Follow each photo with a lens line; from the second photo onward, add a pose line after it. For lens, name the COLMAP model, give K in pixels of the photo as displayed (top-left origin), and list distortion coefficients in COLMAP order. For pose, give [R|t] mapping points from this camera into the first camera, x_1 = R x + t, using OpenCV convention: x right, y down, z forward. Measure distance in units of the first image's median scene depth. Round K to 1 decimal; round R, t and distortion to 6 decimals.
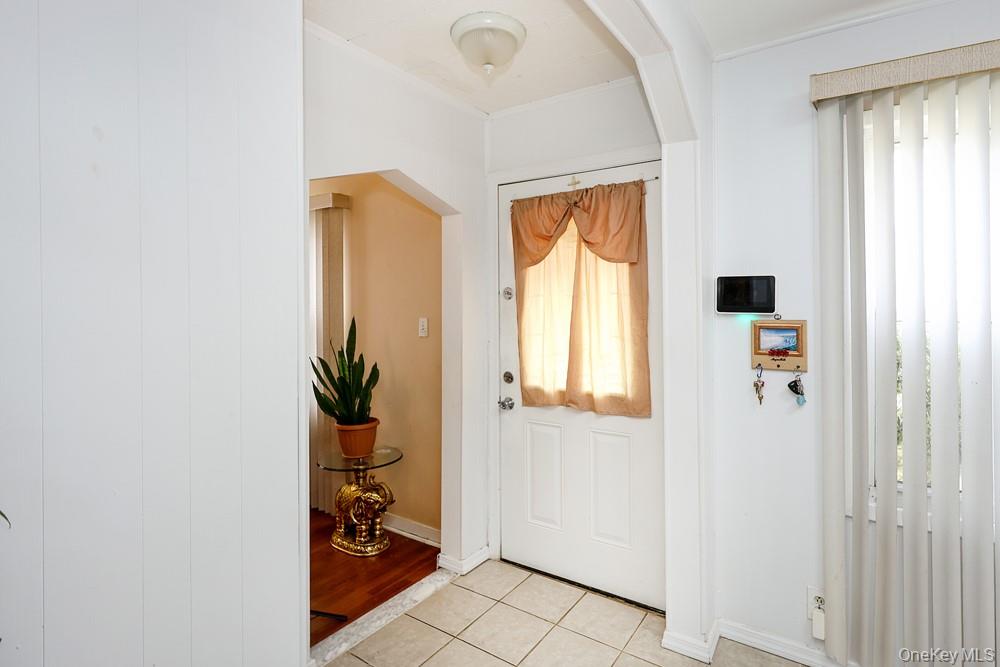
lens RADIAL K [[535.8, 0, 504.0], [0, 535.8, 313.0], [0, 0, 1]] dist [-0.000521, -0.000352]
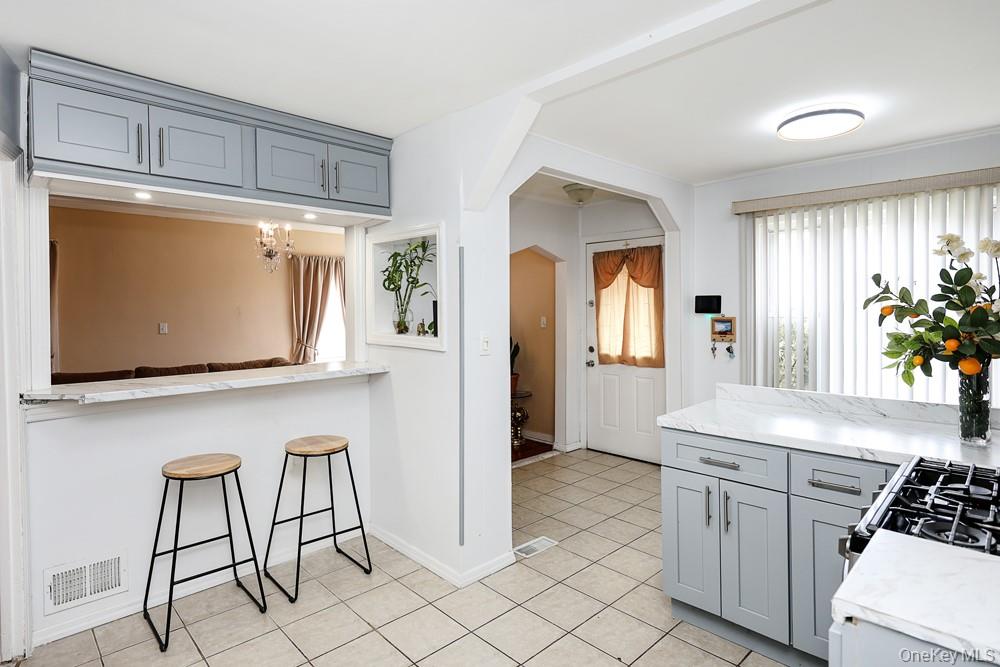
lens RADIAL K [[530.0, 0, 498.6], [0, 530.0, 311.7], [0, 0, 1]] dist [-0.002578, -0.000791]
pose [[0.981208, 0.001139, -0.192950, 0.051195], [-0.003633, 0.999914, -0.012573, 0.016912], [0.192919, 0.013038, 0.981128, -0.928851]]
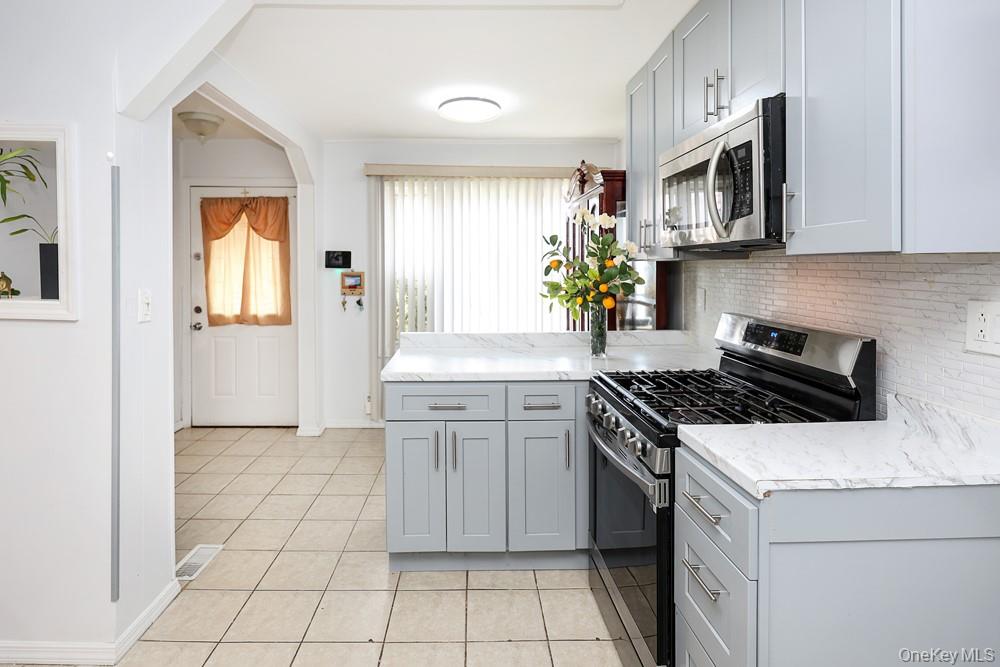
lens RADIAL K [[512.7, 0, 471.8], [0, 512.7, 268.2], [0, 0, 1]] dist [-0.001793, -0.000114]
pose [[0.813560, 0.007417, 0.581434, -0.235788], [0.002281, 0.999870, -0.015946, 0.026535], [-0.581477, 0.014299, 0.813437, -0.763770]]
